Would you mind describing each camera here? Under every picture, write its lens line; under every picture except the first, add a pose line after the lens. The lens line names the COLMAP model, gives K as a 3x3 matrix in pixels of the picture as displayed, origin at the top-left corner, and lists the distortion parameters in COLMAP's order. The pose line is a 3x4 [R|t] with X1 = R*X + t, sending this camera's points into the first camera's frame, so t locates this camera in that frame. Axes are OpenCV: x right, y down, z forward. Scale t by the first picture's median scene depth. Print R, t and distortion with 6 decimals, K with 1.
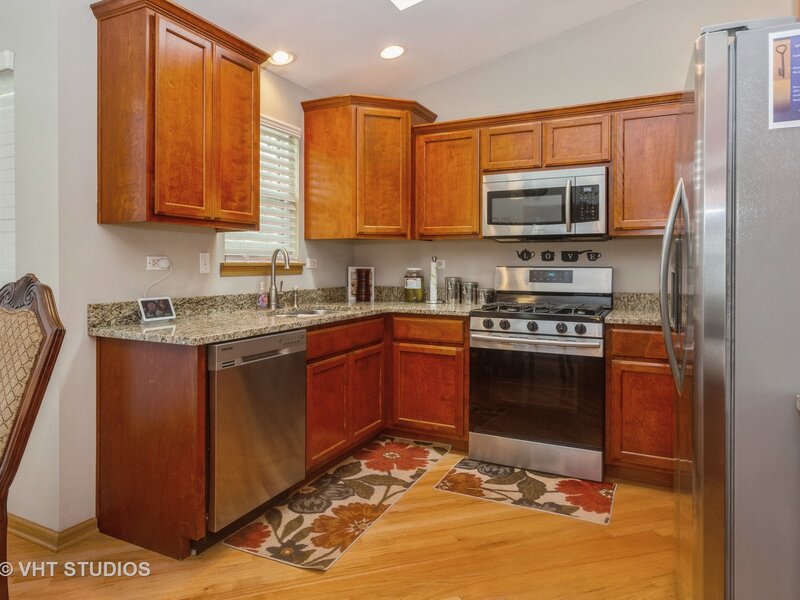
lens RADIAL K [[529.2, 0, 397.4], [0, 529.2, 265.9], [0, 0, 1]] dist [0.001214, -0.000731]
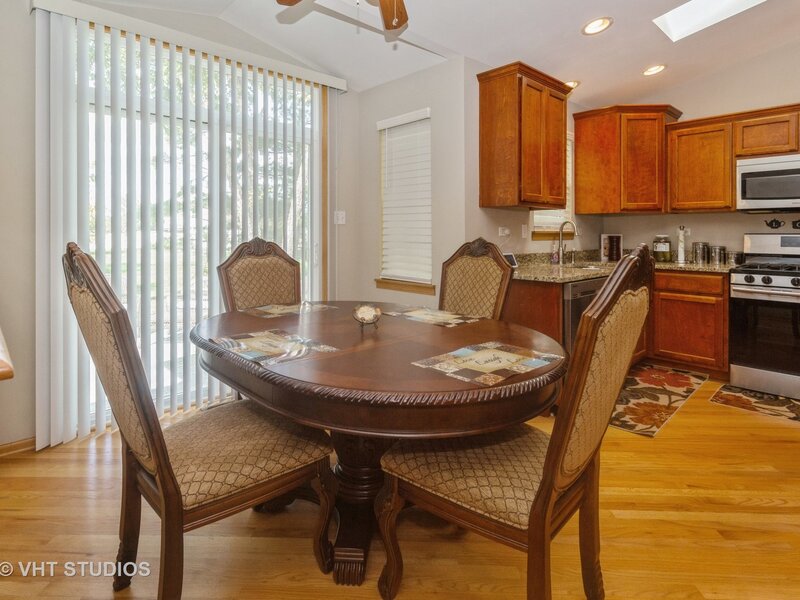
lens RADIAL K [[445.6, 0, 397.7], [0, 445.6, 233.5], [0, 0, 1]] dist [0.001247, 0.000742]
pose [[0.937263, -0.002135, -0.348617, -0.219421], [0.001289, 0.999996, -0.002659, 0.002816], [0.348621, 0.002043, 0.937262, -0.255743]]
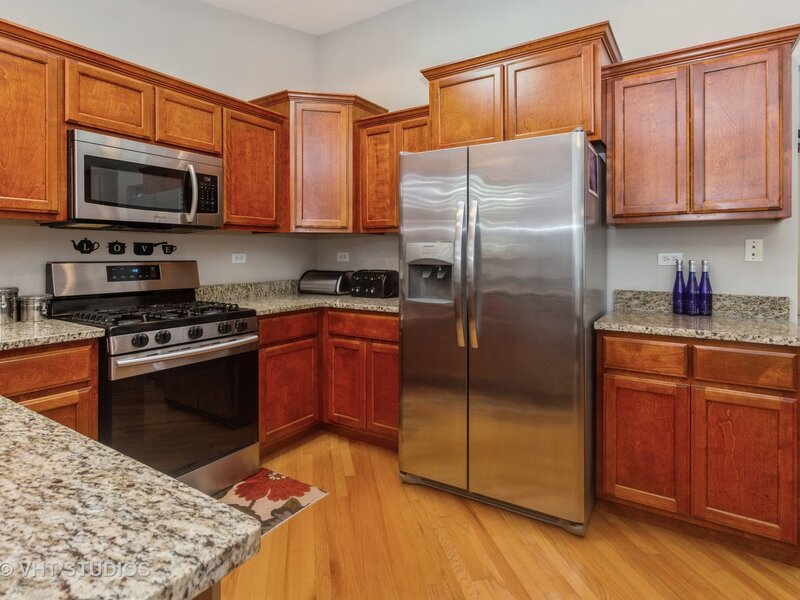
lens RADIAL K [[445.2, 0, 398.4], [0, 445.2, 256.2], [0, 0, 1]] dist [0.000053, 0.000032]
pose [[0.122900, -0.005908, 0.992401, -0.358831], [0.003343, 0.999979, 0.005539, -0.009071], [-0.992413, 0.002637, 0.122917, 0.520334]]
